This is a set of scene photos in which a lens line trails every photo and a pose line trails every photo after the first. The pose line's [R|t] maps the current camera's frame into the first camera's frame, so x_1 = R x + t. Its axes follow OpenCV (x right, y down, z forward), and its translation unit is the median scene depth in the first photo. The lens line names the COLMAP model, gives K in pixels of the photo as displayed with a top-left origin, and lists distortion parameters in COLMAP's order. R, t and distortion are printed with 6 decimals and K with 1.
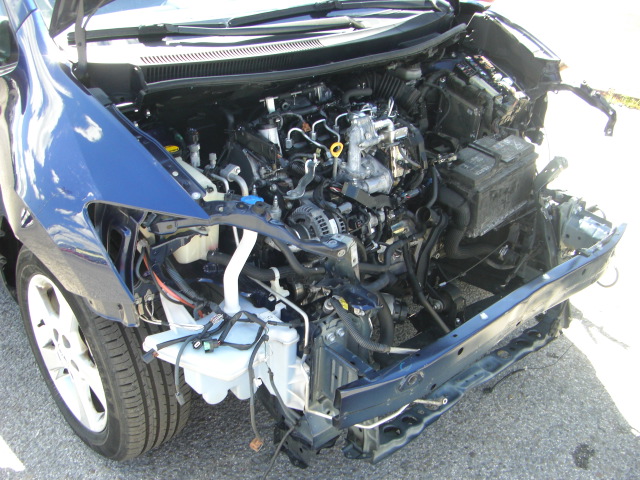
lens RADIAL K [[716.9, 0, 301.0], [0, 716.9, 280.4], [0, 0, 1]] dist [-0.204105, 0.128241]
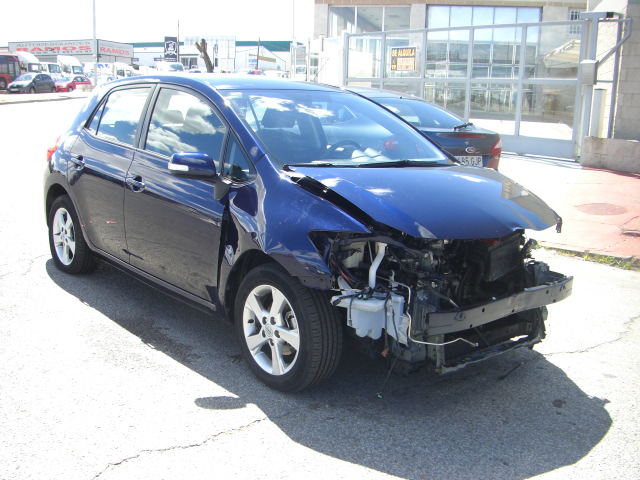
lens RADIAL K [[716.9, 0, 301.0], [0, 716.9, 280.4], [0, 0, 1]] dist [-0.204105, 0.128241]
pose [[0.999668, 0.014817, -0.021081, -0.248811], [-0.020420, 0.954516, -0.297459, 0.613319], [0.015714, 0.297791, 0.954502, -0.940187]]
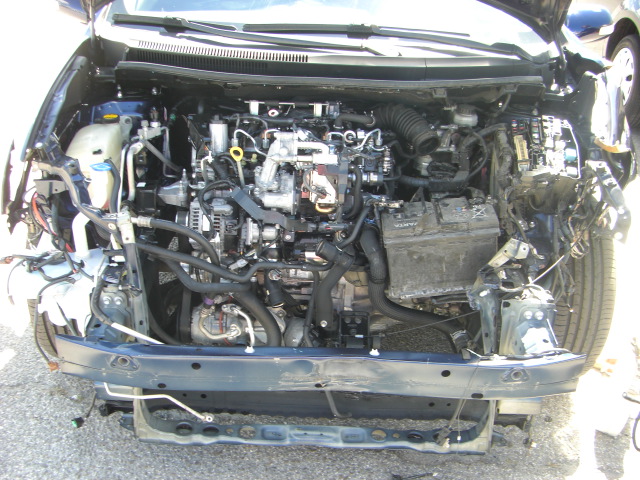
lens RADIAL K [[716.9, 0, 301.0], [0, 716.9, 280.4], [0, 0, 1]] dist [-0.204105, 0.128241]
pose [[0.744764, 0.337634, -0.575612, 0.831760], [-0.362674, 0.928846, 0.075578, -0.132914], [0.560173, 0.152472, 0.814223, 0.251224]]
